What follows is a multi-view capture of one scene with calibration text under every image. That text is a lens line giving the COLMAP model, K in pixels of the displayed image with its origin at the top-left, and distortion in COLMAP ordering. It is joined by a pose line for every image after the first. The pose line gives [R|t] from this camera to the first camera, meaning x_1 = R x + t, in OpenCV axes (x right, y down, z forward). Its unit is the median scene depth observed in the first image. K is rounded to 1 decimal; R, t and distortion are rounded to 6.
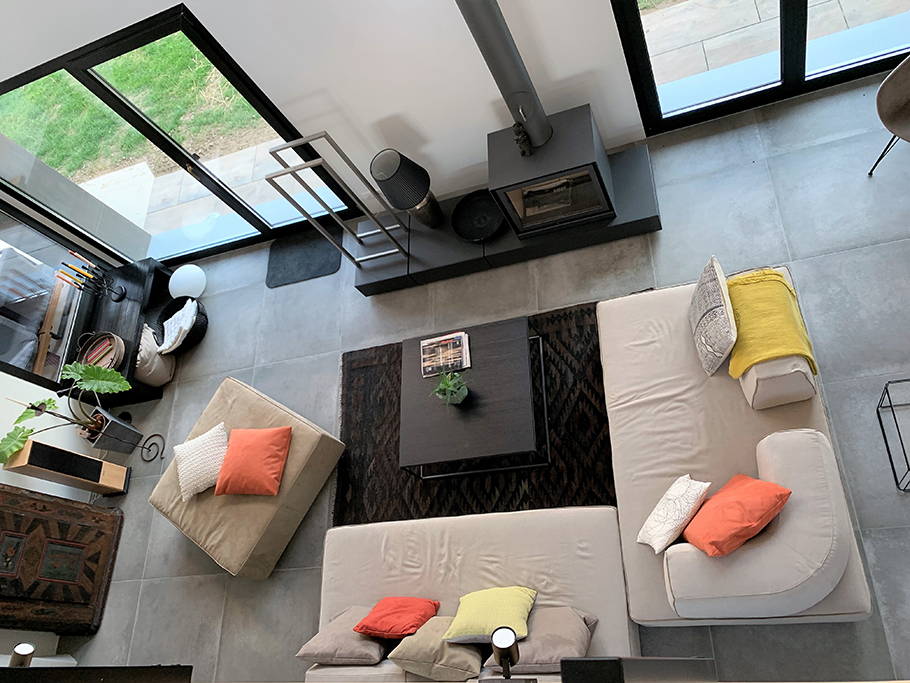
lens RADIAL K [[697.5, 0, 456.2], [0, 697.5, 329.4], [0, 0, 1]] dist [0.052029, -0.069400]
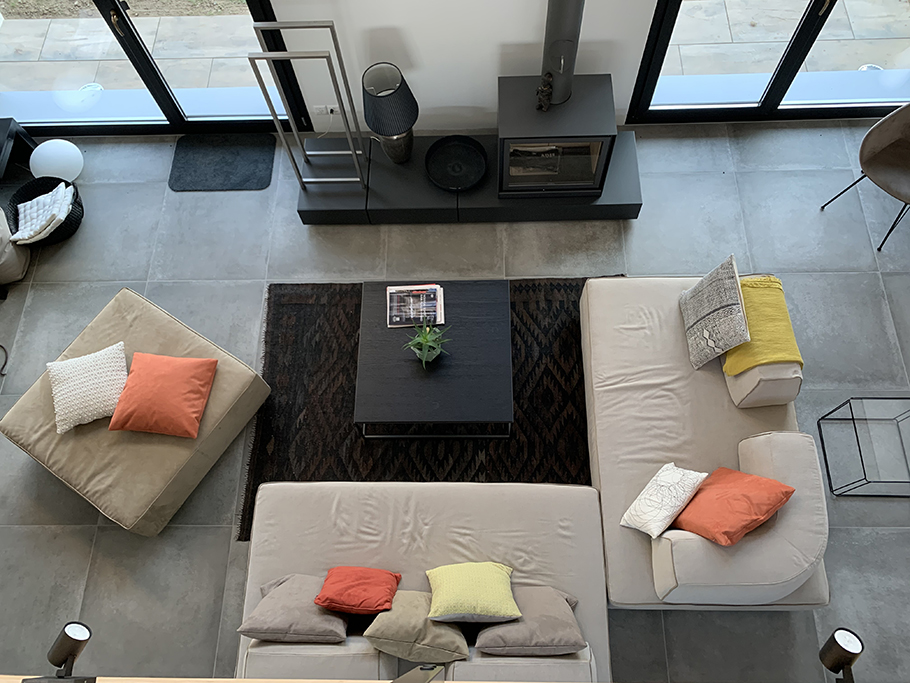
lens RADIAL K [[697.5, 0, 456.2], [0, 697.5, 329.4], [0, 0, 1]] dist [0.052029, -0.069400]
pose [[0.934194, 0.155736, 0.320978, -0.250138], [-0.169332, 0.985449, 0.014701, 0.043553], [-0.314018, -0.068086, 0.946973, 0.120207]]
